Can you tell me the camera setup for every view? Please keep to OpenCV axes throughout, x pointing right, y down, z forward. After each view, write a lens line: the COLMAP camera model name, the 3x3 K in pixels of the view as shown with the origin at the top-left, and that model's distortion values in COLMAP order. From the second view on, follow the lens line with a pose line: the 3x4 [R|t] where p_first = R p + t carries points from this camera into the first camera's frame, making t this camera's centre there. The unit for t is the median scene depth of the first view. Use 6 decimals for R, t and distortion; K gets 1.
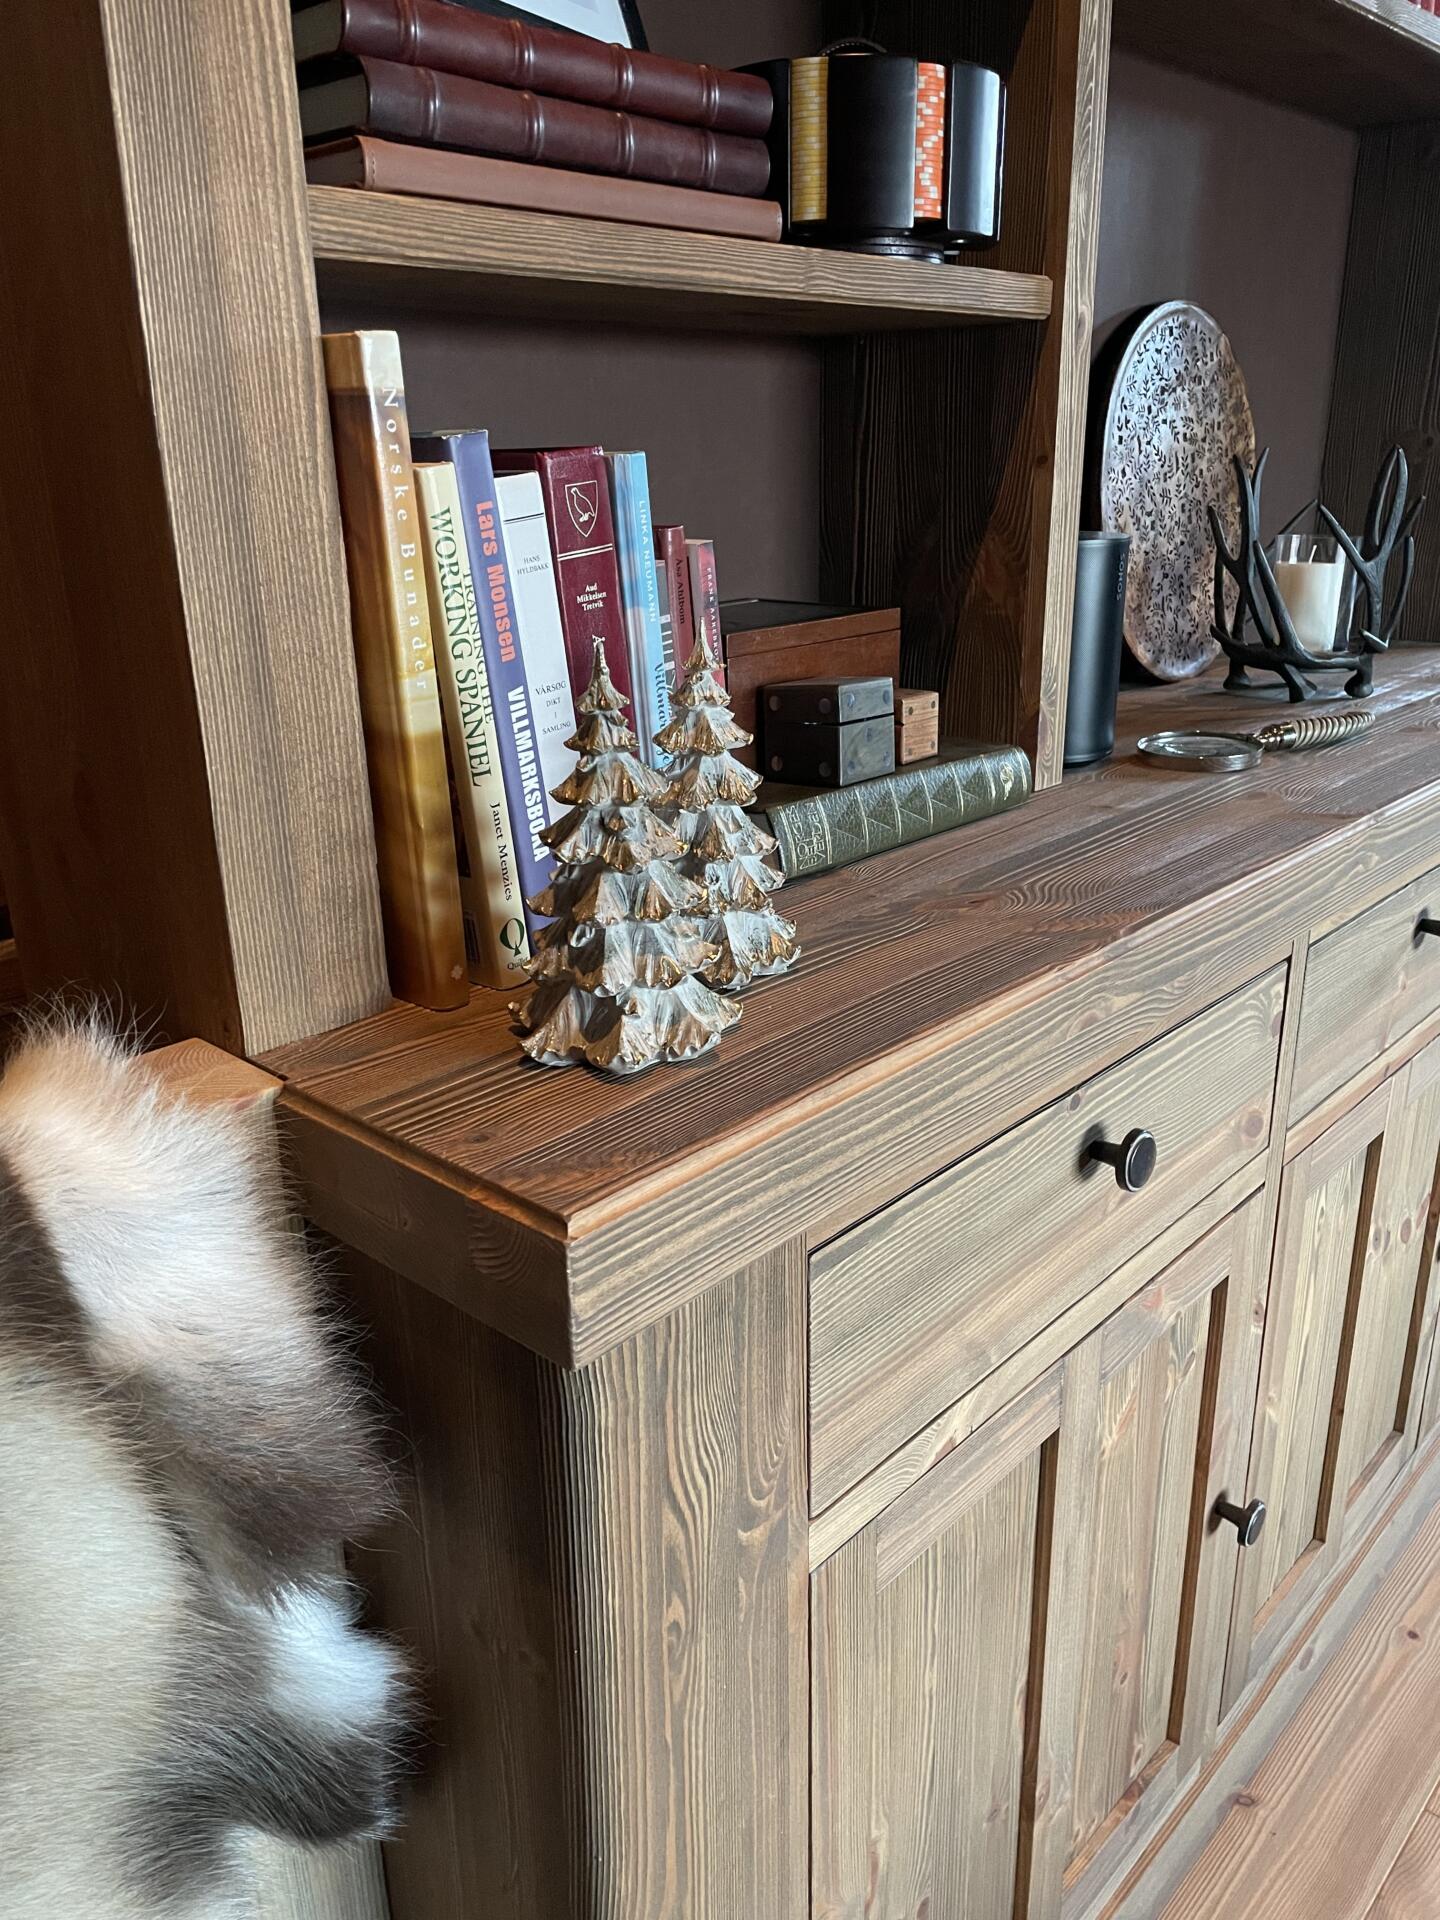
lens RADIAL K [[1451.6, 0, 736.1], [0, 1451.6, 963.4], [0, 0, 1]] dist [0.085707, -0.108574]
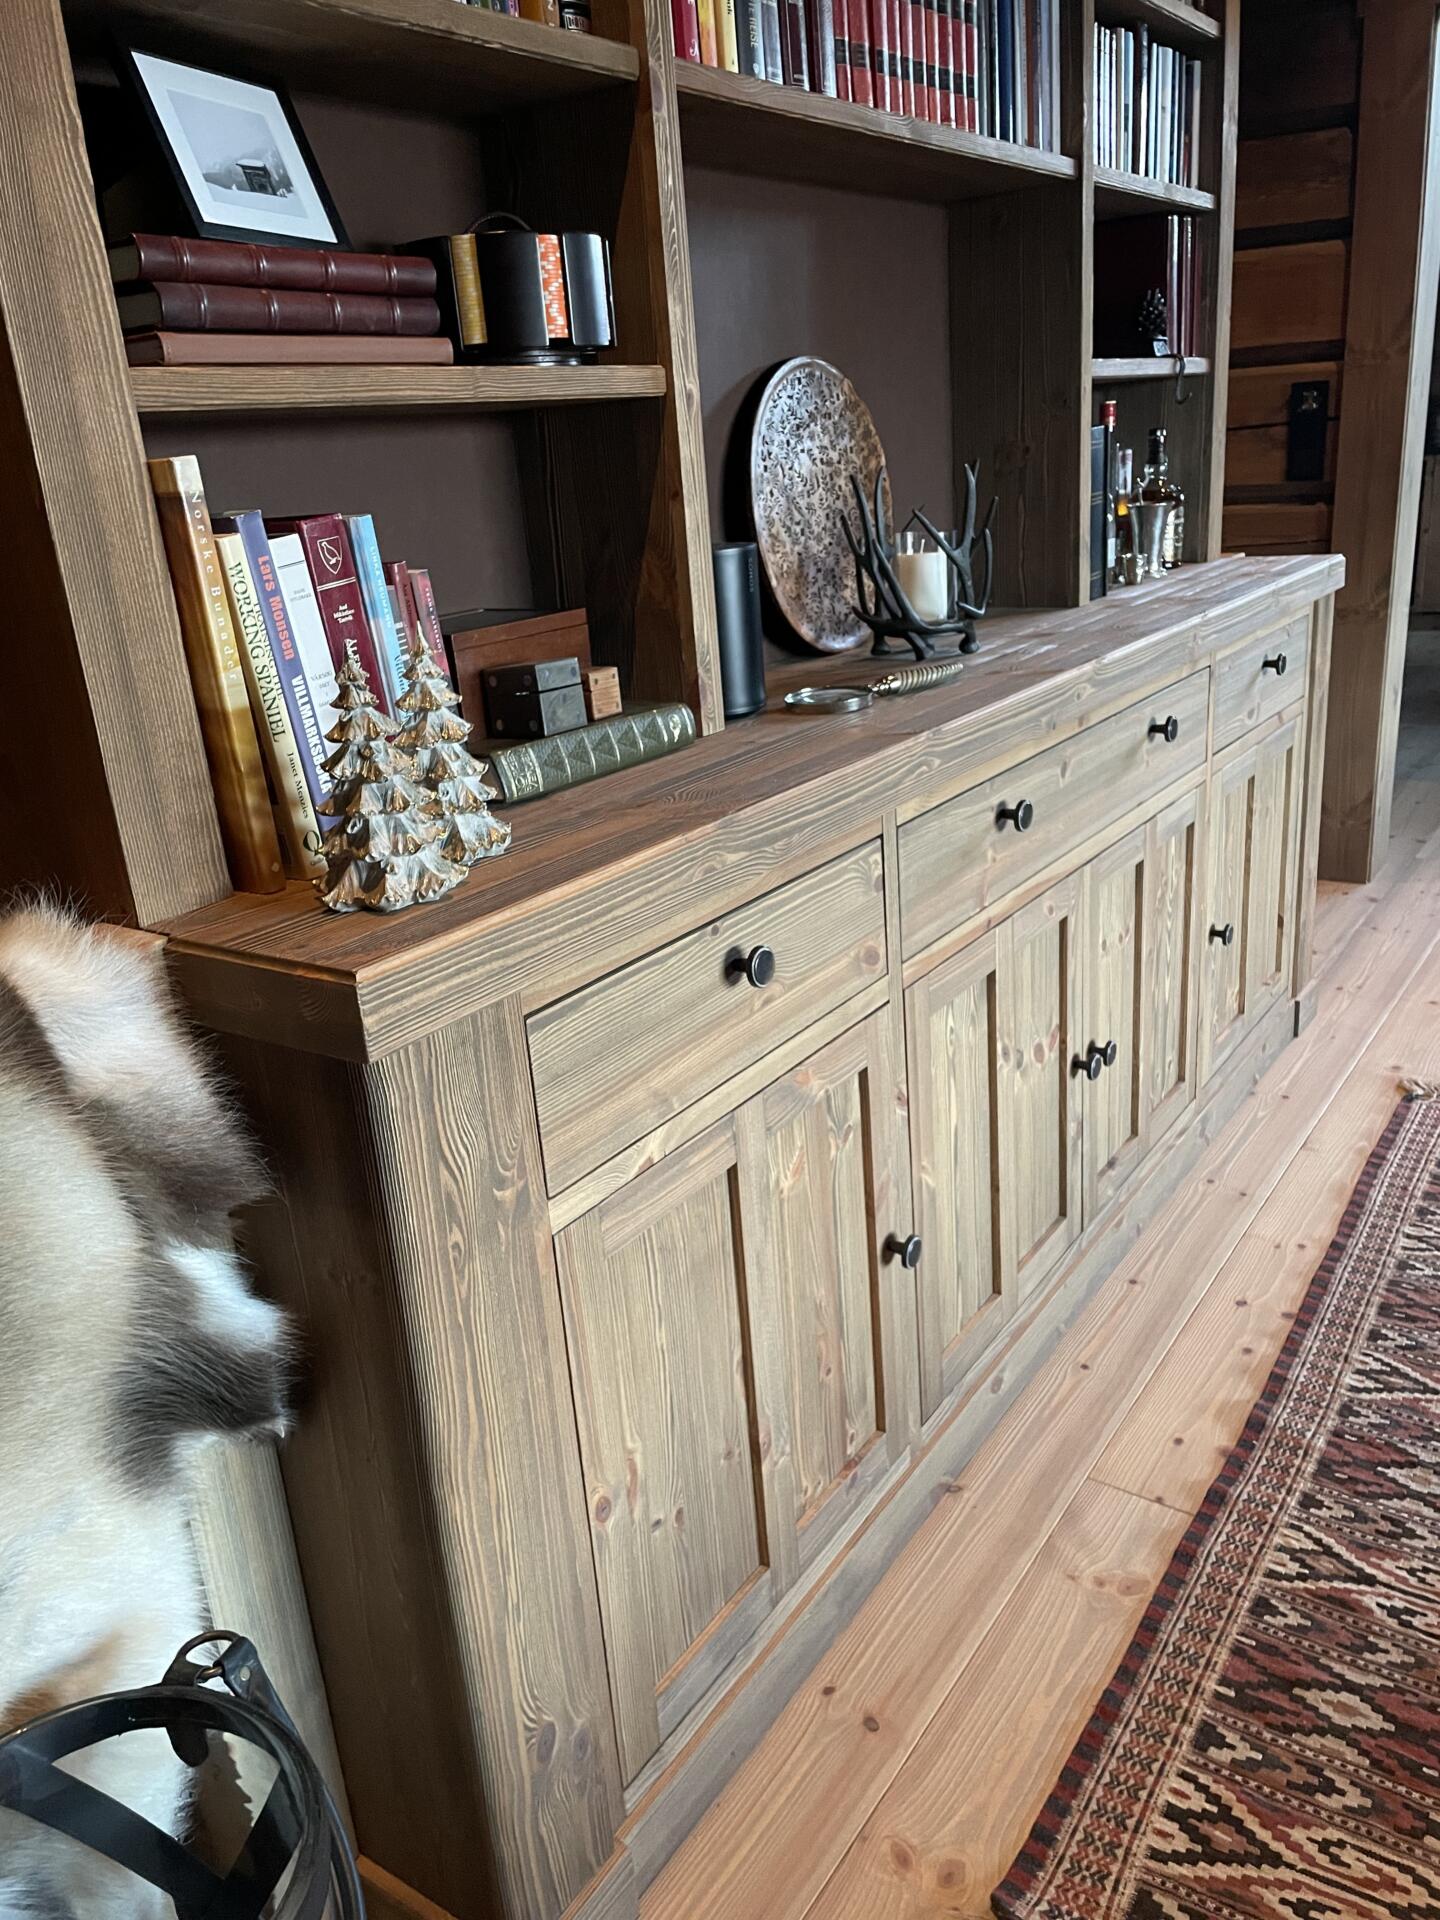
lens RADIAL K [[1451.6, 0, 731.8], [0, 1451.6, 952.5], [0, 0, 1]] dist [0.085707, -0.108574]
pose [[0.988864, -0.099951, 0.110267, 0.092295], [0.101470, 0.994805, -0.008233, 0.144188], [-0.108871, 0.019330, 0.993868, -0.516236]]
